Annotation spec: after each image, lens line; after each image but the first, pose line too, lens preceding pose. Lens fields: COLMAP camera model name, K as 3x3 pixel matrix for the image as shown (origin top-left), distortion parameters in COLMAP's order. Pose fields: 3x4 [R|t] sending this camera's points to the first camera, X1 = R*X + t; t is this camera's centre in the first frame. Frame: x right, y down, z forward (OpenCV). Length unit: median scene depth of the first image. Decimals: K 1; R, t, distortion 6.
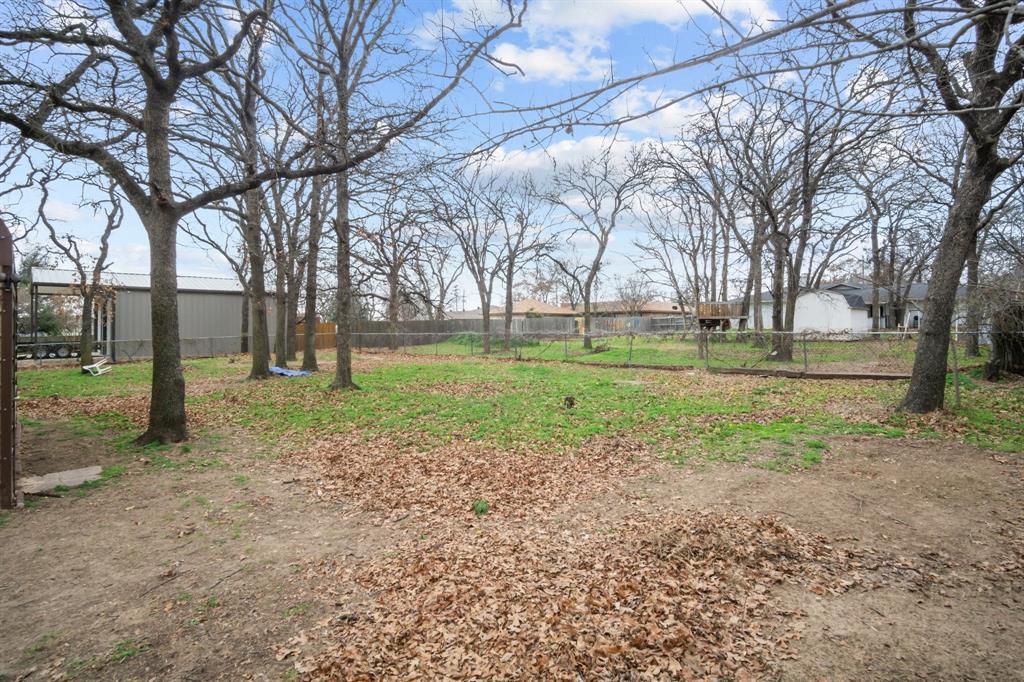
lens RADIAL K [[547.9, 0, 508.8], [0, 547.9, 325.4], [0, 0, 1]] dist [-0.023577, 0.002588]
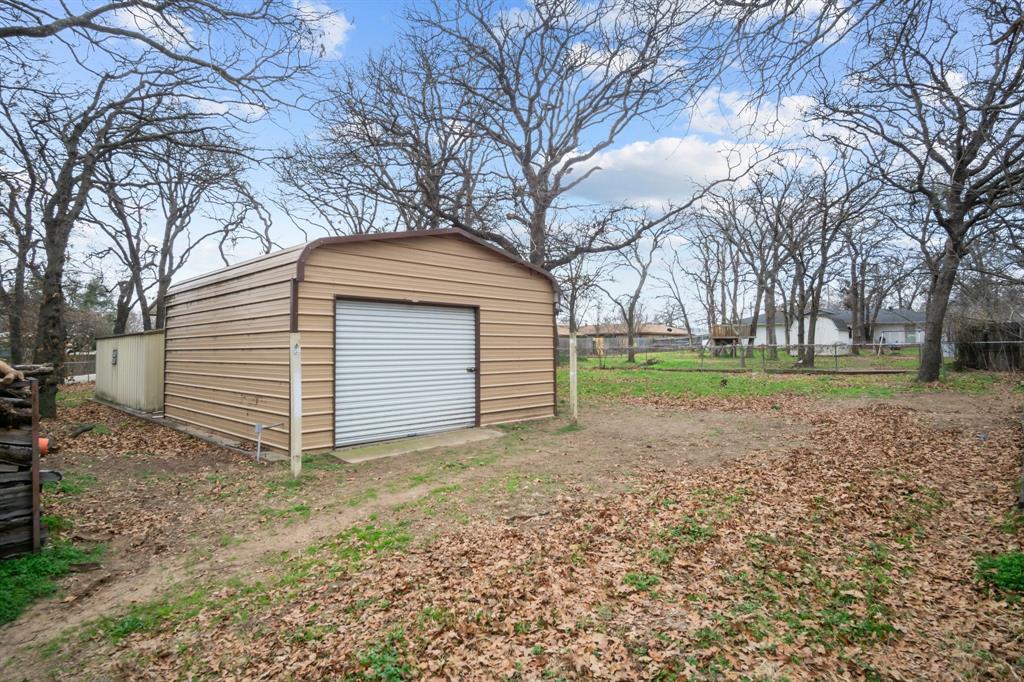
lens RADIAL K [[547.9, 0, 508.8], [0, 547.9, 325.4], [0, 0, 1]] dist [-0.023577, 0.002588]
pose [[0.997868, 0.001945, 0.065233, -0.206739], [0.000814, 0.999107, -0.042249, 0.011550], [-0.065257, 0.042212, 0.996975, -0.198496]]
